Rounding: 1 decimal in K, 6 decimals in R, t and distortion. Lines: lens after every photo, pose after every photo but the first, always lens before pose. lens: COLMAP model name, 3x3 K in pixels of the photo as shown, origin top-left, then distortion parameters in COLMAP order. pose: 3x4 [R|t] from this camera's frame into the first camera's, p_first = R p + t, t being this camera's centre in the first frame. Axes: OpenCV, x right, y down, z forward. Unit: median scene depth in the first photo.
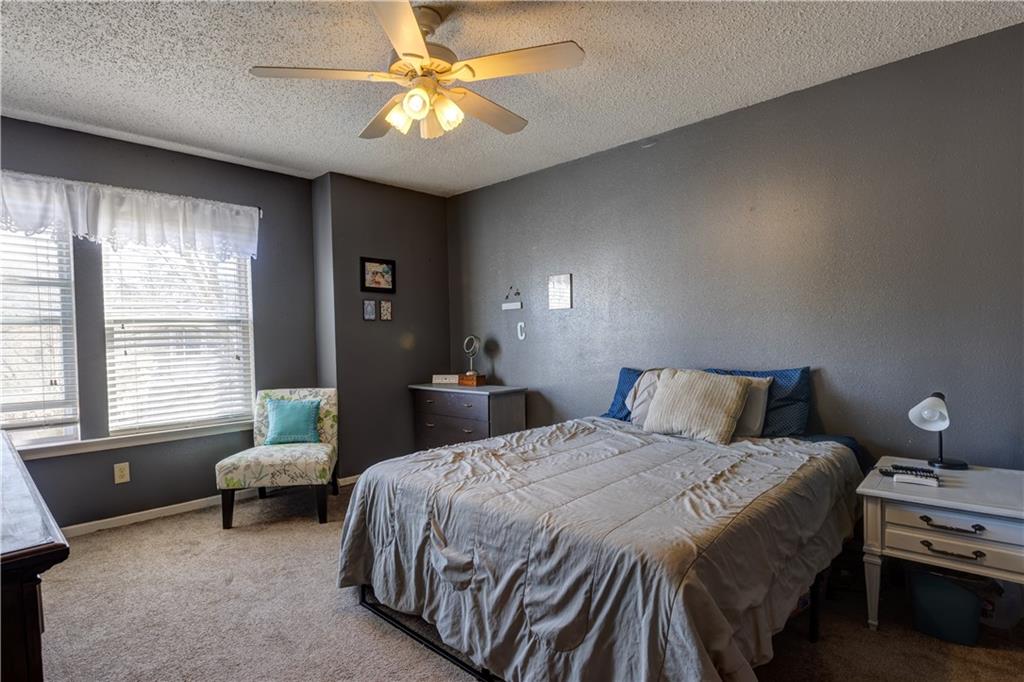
lens RADIAL K [[533.5, 0, 512.0], [0, 533.5, 341.0], [0, 0, 1]] dist [-0.000063, -0.000022]
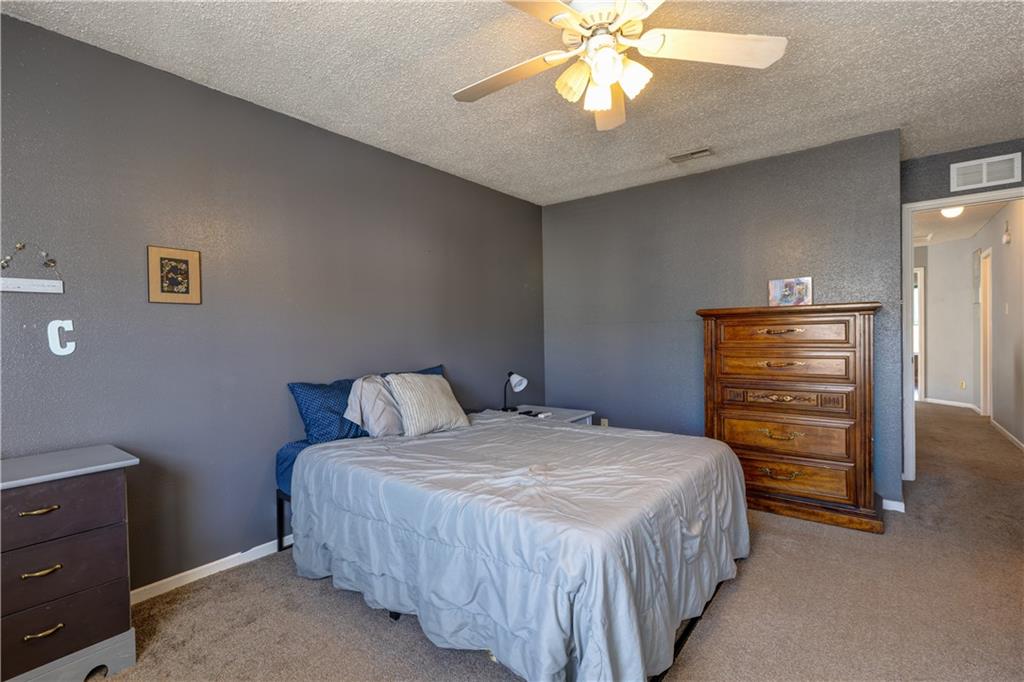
lens RADIAL K [[460.9, 0, 512.0], [0, 460.9, 341.0], [0, 0, 1]] dist [0.000372, -0.000174]
pose [[-0.089295, 0.001264, 0.996004, -0.455964], [0.019133, 0.999817, 0.000446, -0.008005], [-0.995821, 0.019096, -0.089303, 0.617437]]
